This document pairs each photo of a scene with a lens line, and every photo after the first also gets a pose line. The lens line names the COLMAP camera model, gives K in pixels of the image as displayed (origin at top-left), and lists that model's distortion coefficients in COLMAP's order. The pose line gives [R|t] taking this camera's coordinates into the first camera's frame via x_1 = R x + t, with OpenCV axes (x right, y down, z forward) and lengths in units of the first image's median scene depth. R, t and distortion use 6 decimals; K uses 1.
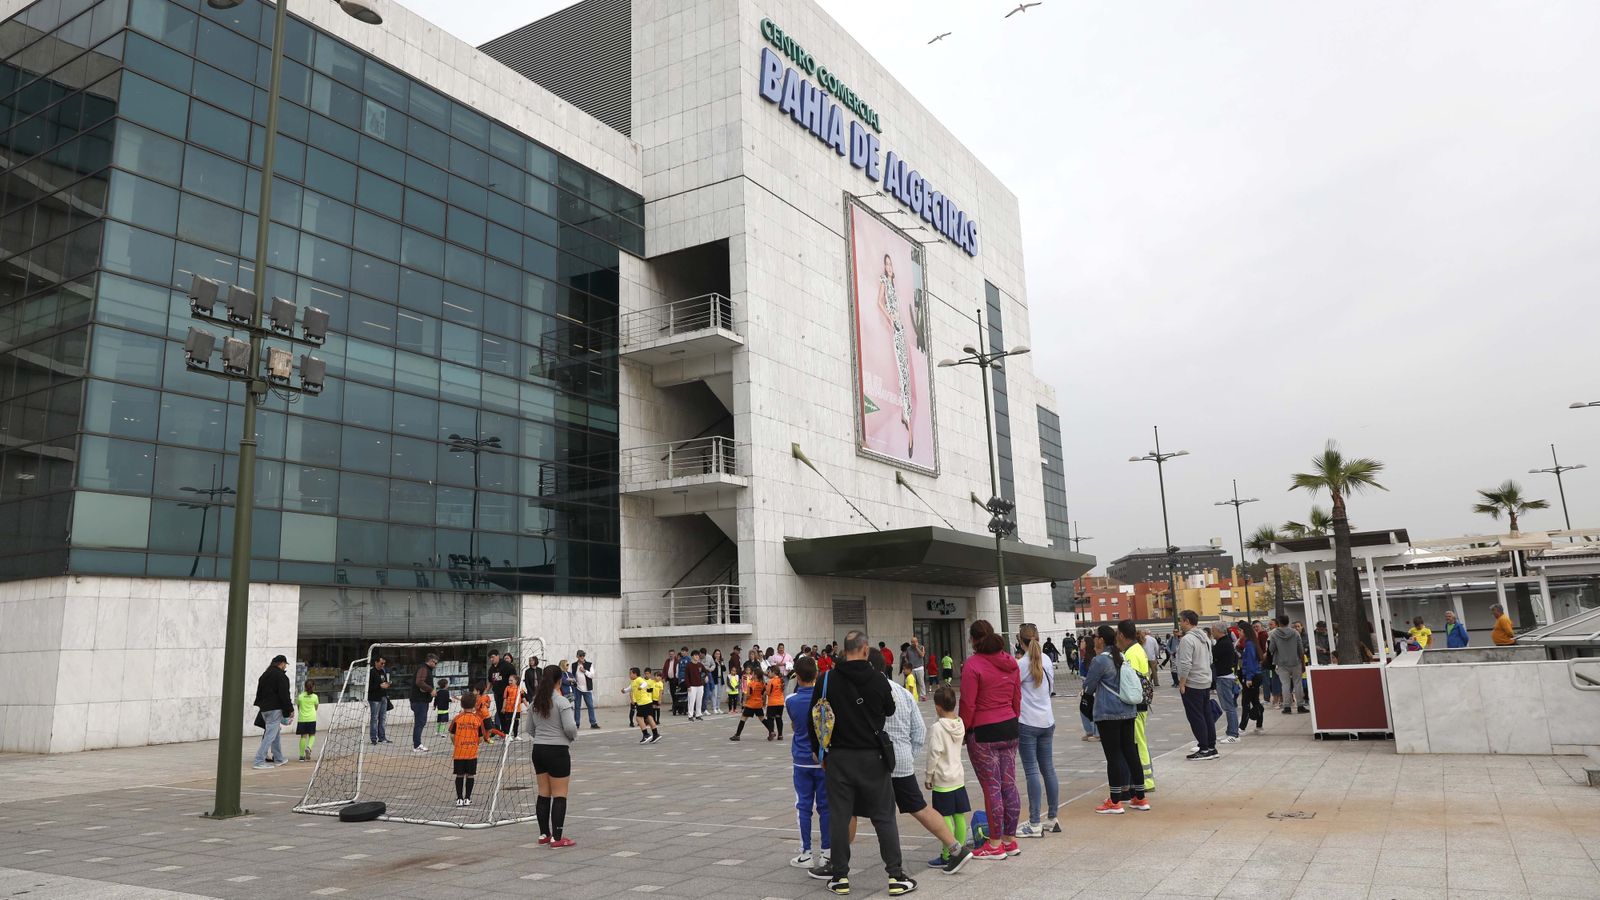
lens RADIAL K [[1132.9, 0, 800.0], [0, 1132.9, 450.0], [0, 0, 1]] dist [-0.120162, 0.078894]
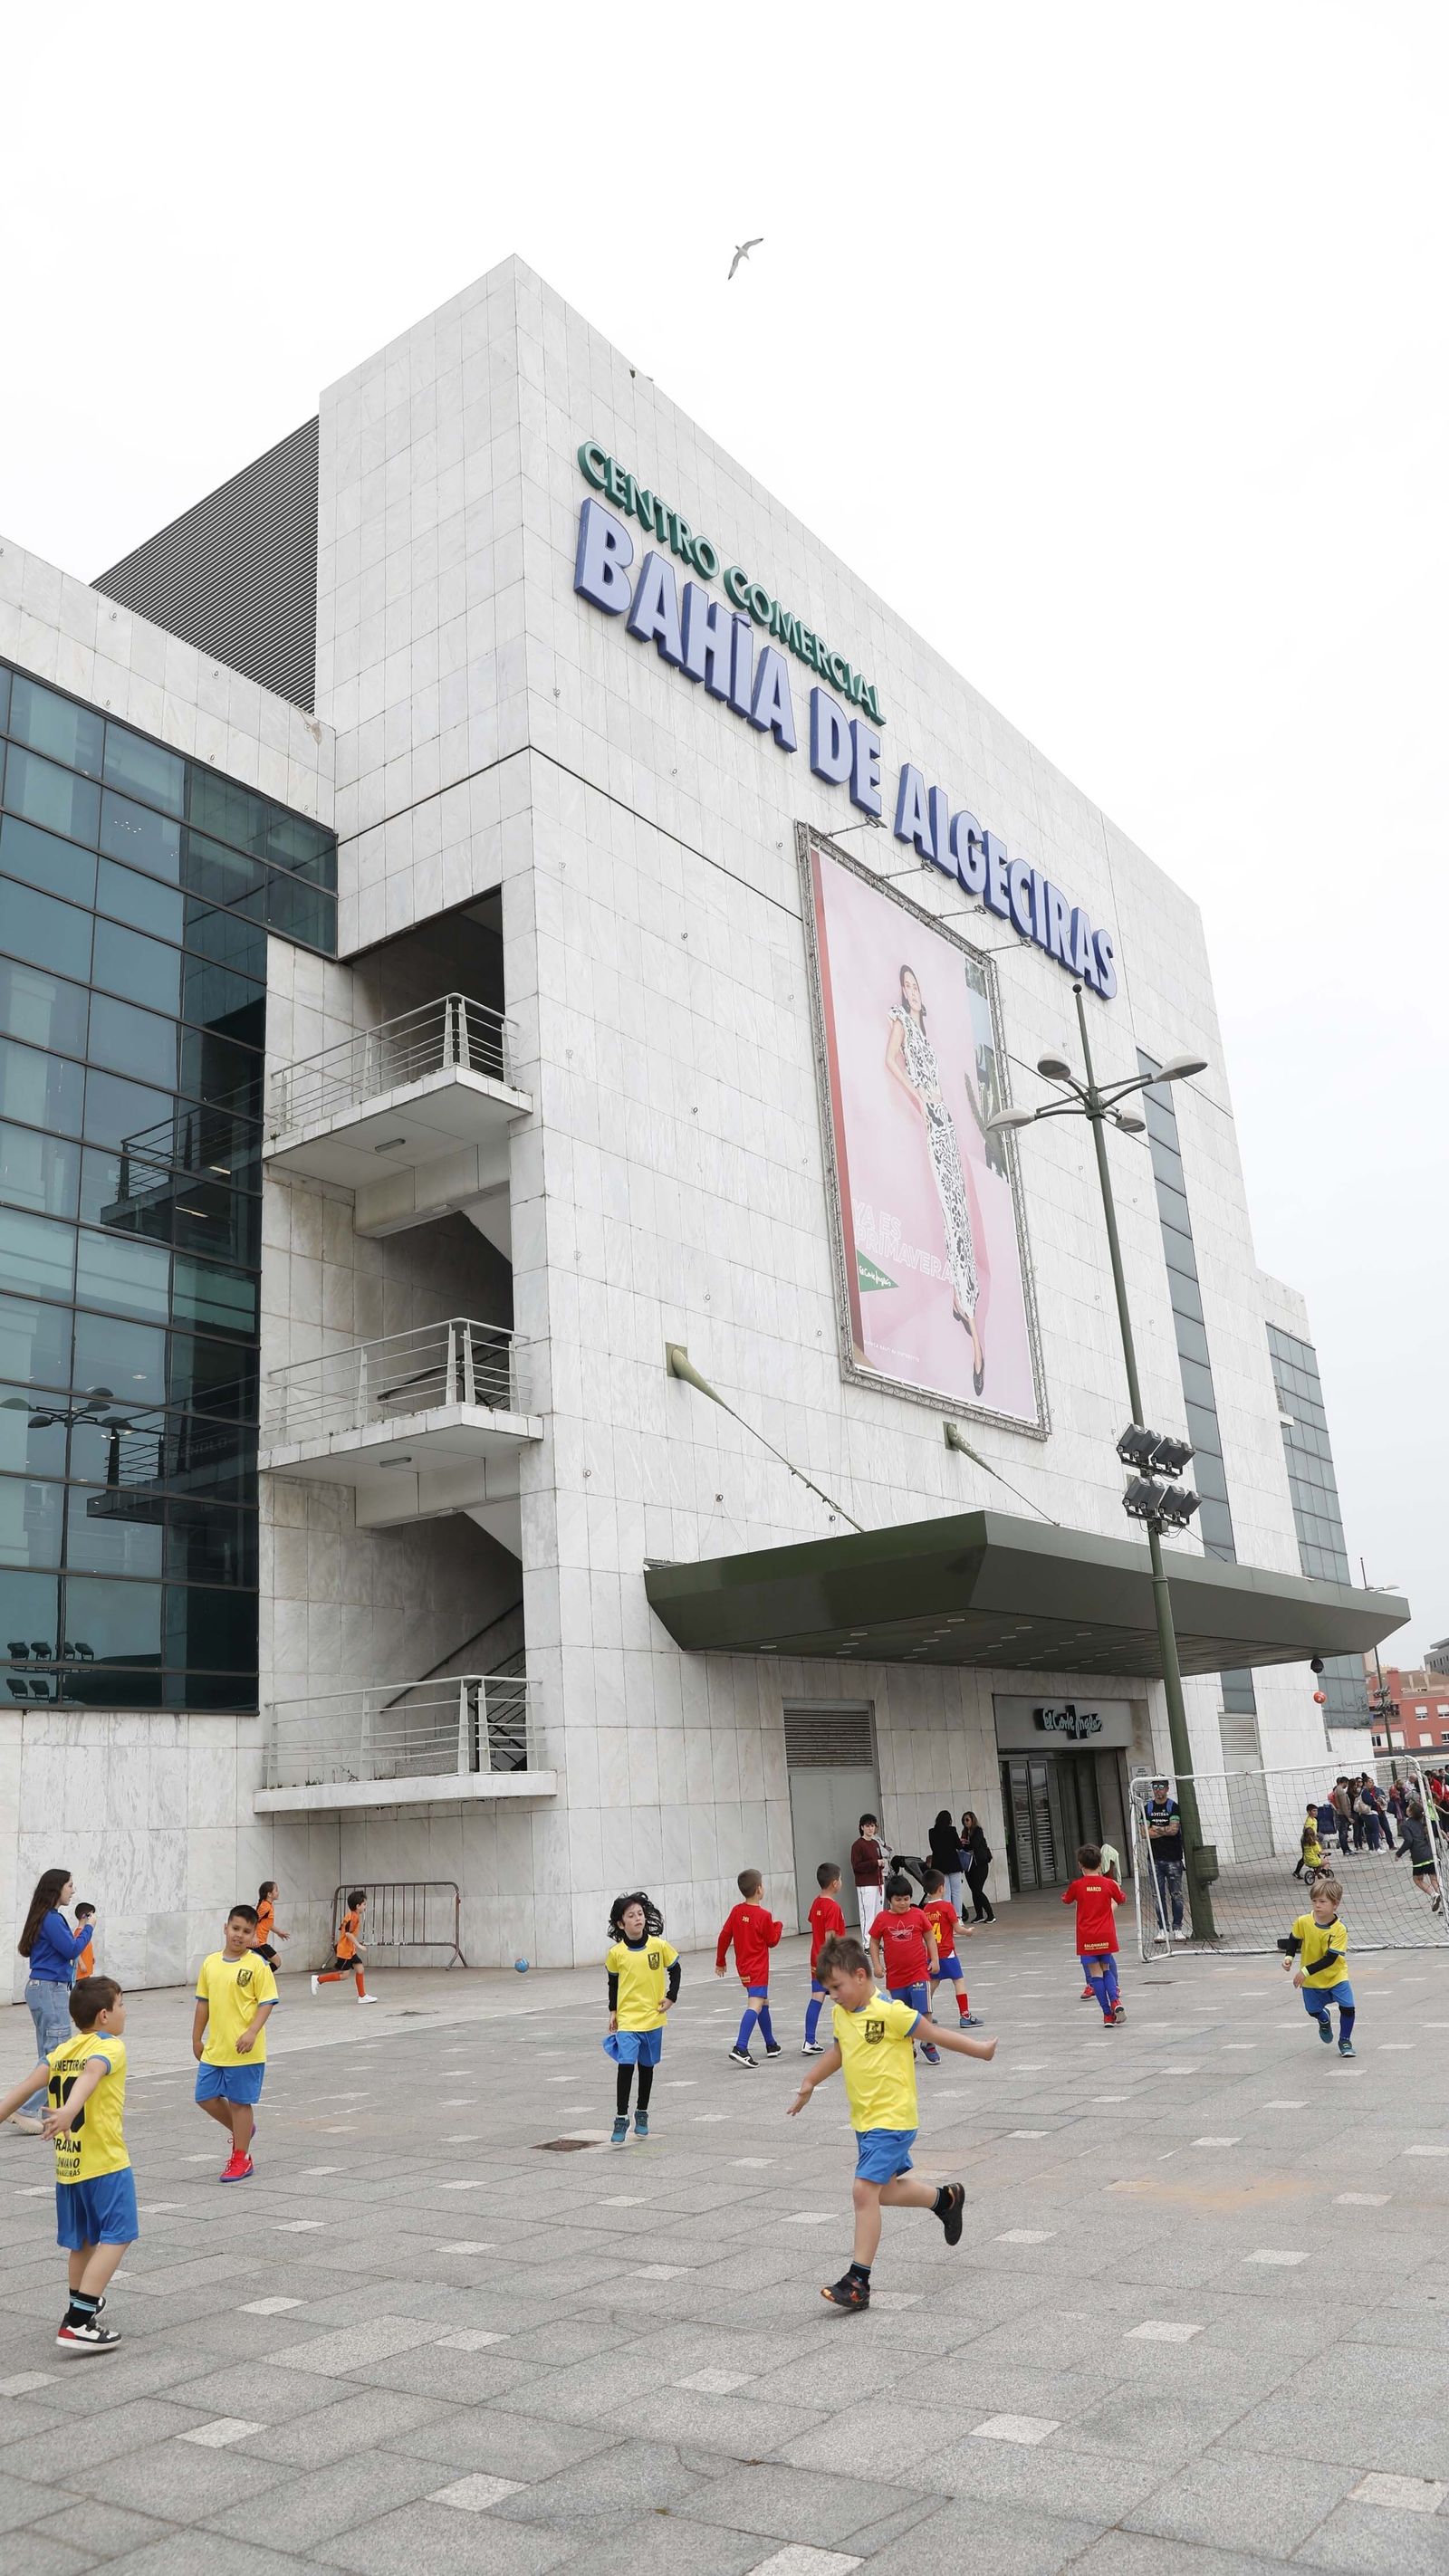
lens RADIAL K [[1824.1, 0, 722.5], [0, 1824.1, 1343.3], [0, 0, 1]] dist [-0.120162, 0.078894]
pose [[0.994210, -0.050009, -0.095109, 0.074040], [0.042160, 0.995673, -0.082815, 0.048205], [0.098839, 0.078326, 0.992016, 0.292888]]
